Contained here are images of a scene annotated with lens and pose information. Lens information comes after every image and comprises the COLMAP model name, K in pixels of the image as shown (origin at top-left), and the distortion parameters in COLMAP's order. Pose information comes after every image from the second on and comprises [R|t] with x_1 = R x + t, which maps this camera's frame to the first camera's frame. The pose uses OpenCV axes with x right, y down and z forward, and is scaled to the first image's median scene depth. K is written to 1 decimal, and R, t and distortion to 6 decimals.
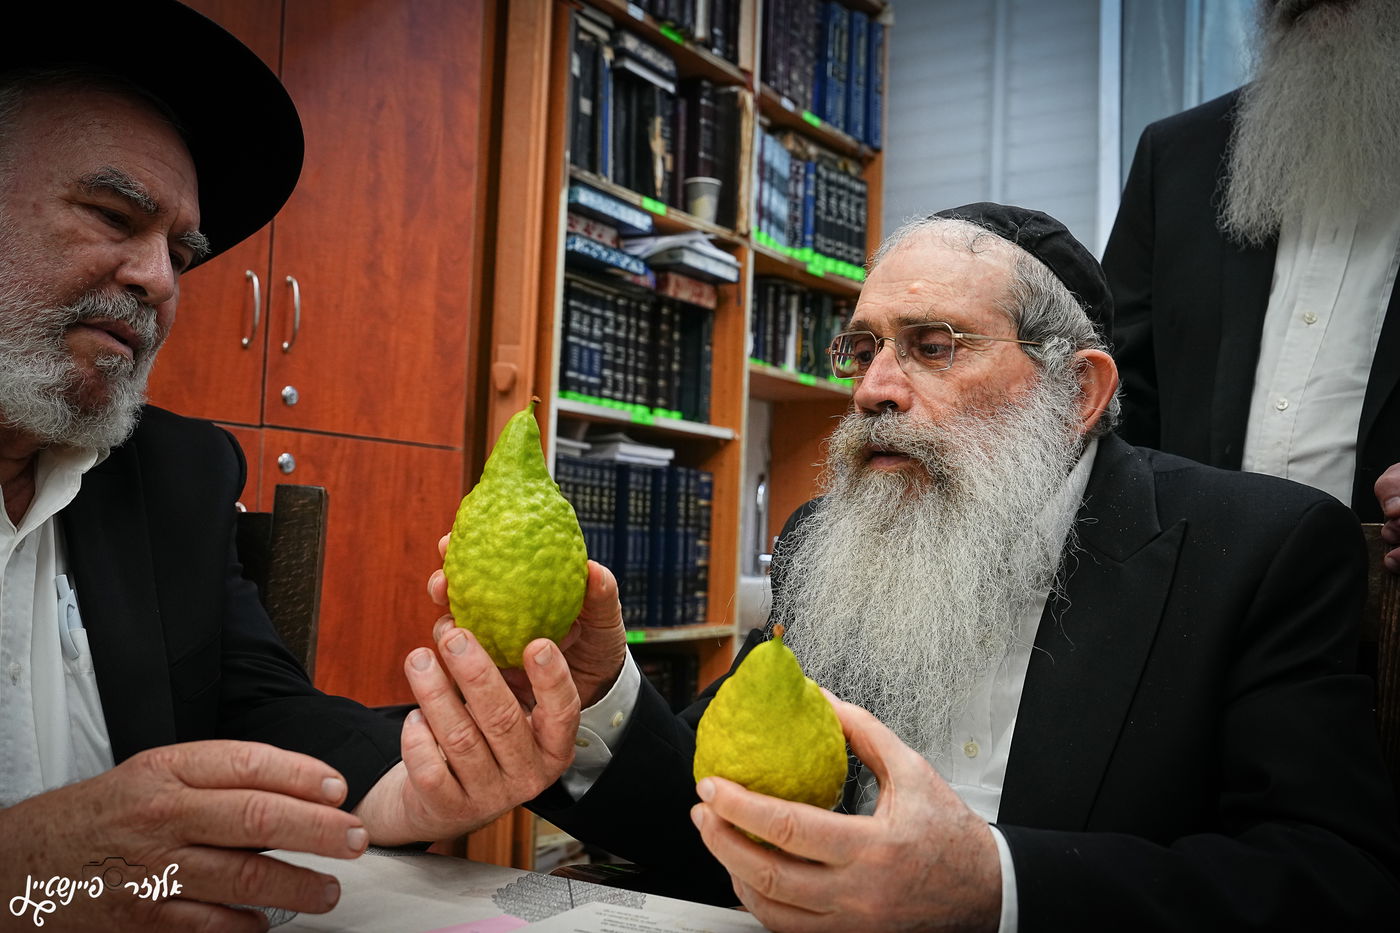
lens RADIAL K [[1439.6, 0, 689.2], [0, 1439.6, 476.1], [0, 0, 1]] dist [0.016834, 0.028294]
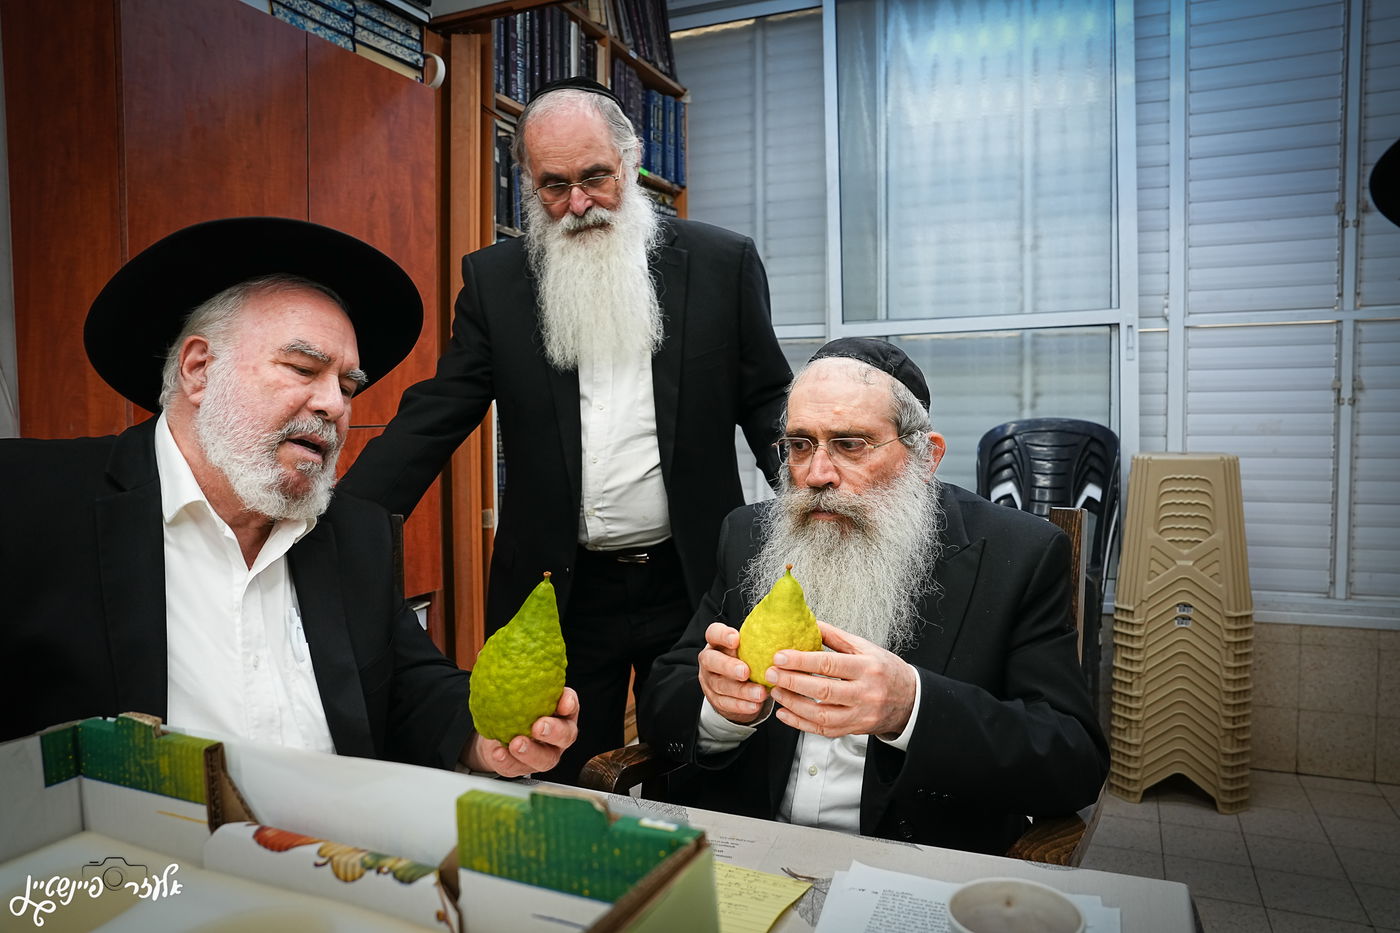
lens RADIAL K [[964.3, 0, 697.6], [0, 964.3, 470.3], [0, 0, 1]] dist [-0.122397, 0.093507]
pose [[0.982999, -0.051930, 0.176116, -0.056324], [0.029020, 0.991056, 0.130252, -0.075259], [-0.181305, -0.122927, 0.975714, -0.019068]]
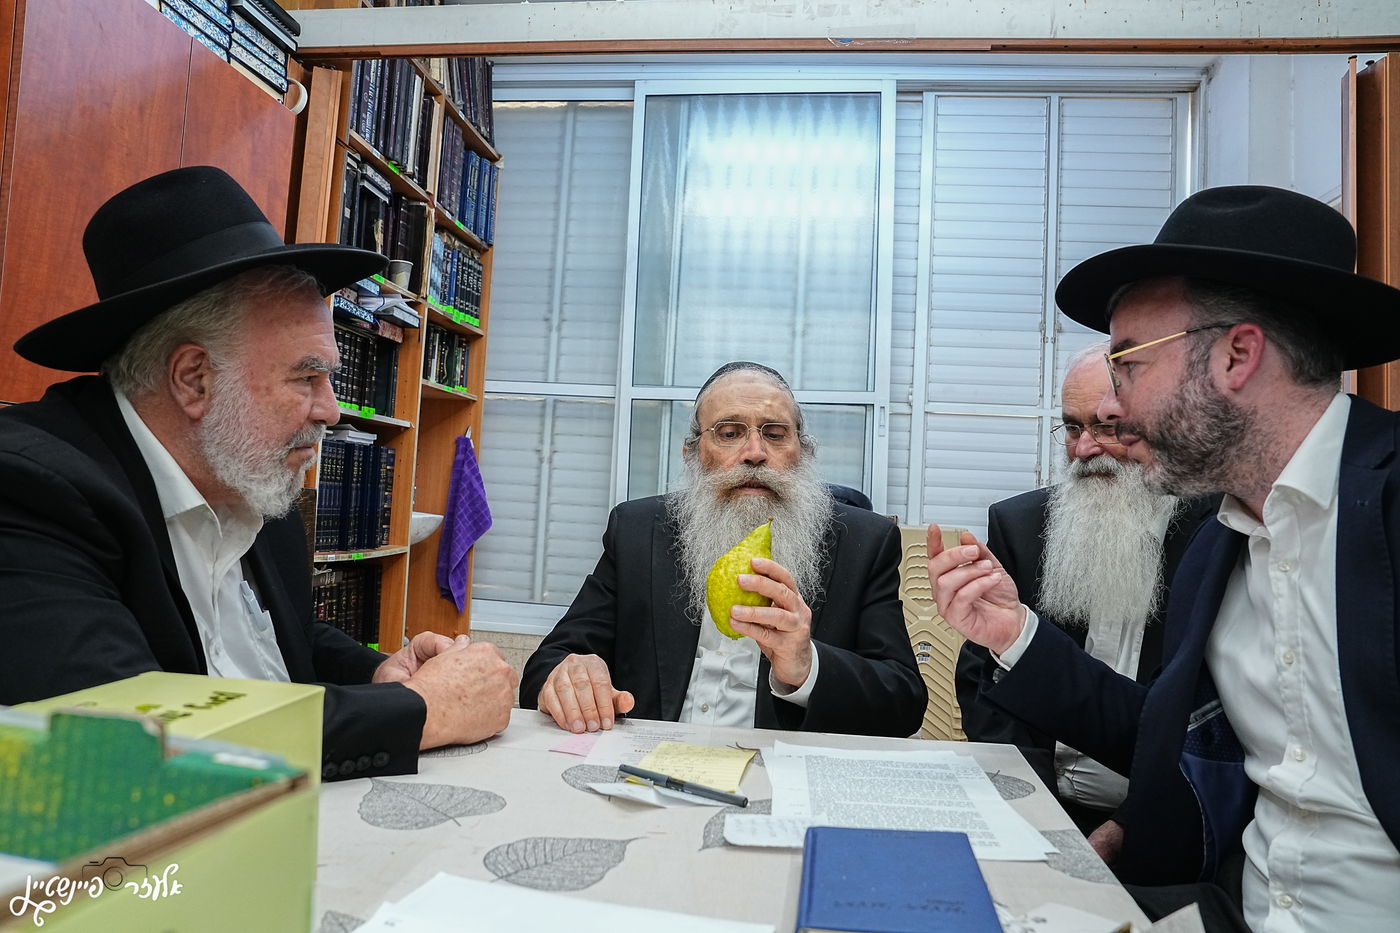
lens RADIAL K [[969.1, 0, 702.3], [0, 969.1, 469.5], [0, 0, 1]] dist [-0.115827, 0.084379]
pose [[0.888728, 0.032018, 0.457315, -0.167623], [-0.054165, 0.997904, 0.035396, -0.035447], [-0.455223, -0.056228, 0.888600, -0.075554]]
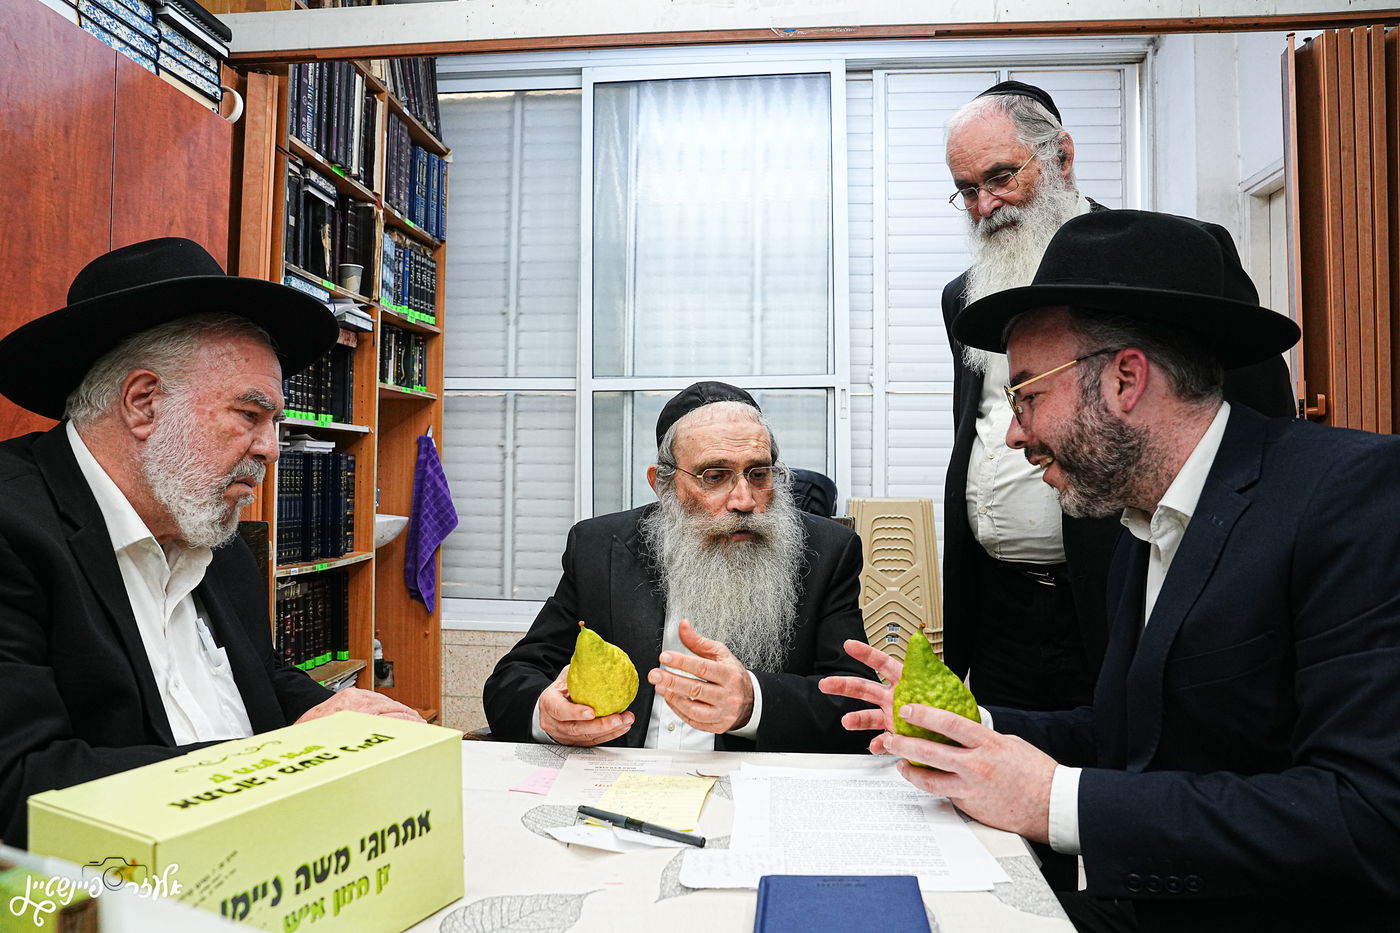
lens RADIAL K [[967.7, 0, 704.9], [0, 967.7, 469.7], [0, 0, 1]] dist [-0.113690, 0.082137]
pose [[0.873743, -0.019792, 0.485986, -0.159016], [-0.013047, 0.997858, 0.064095, -0.058268], [-0.486214, -0.062343, 0.871613, -0.077163]]
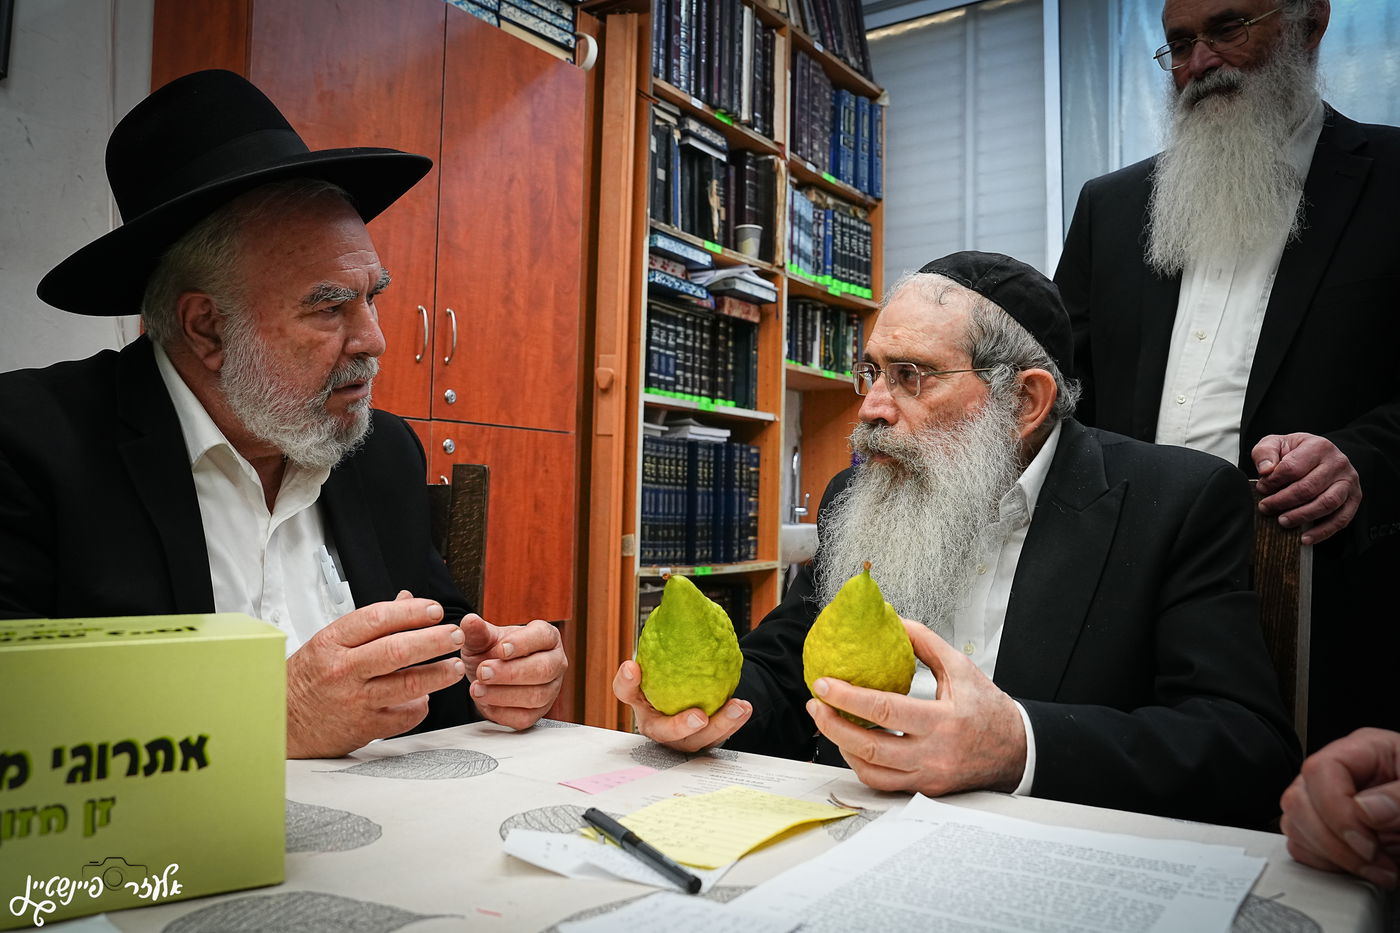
lens RADIAL K [[1109.9, 0, 699.2], [0, 1109.9, 469.4], [0, 0, 1]] dist [-0.080278, 0.084843]
pose [[0.999405, -0.016363, -0.030354, -0.008843], [0.016980, 0.999652, 0.020196, -0.002999], [0.030013, -0.020700, 0.999335, -0.023779]]
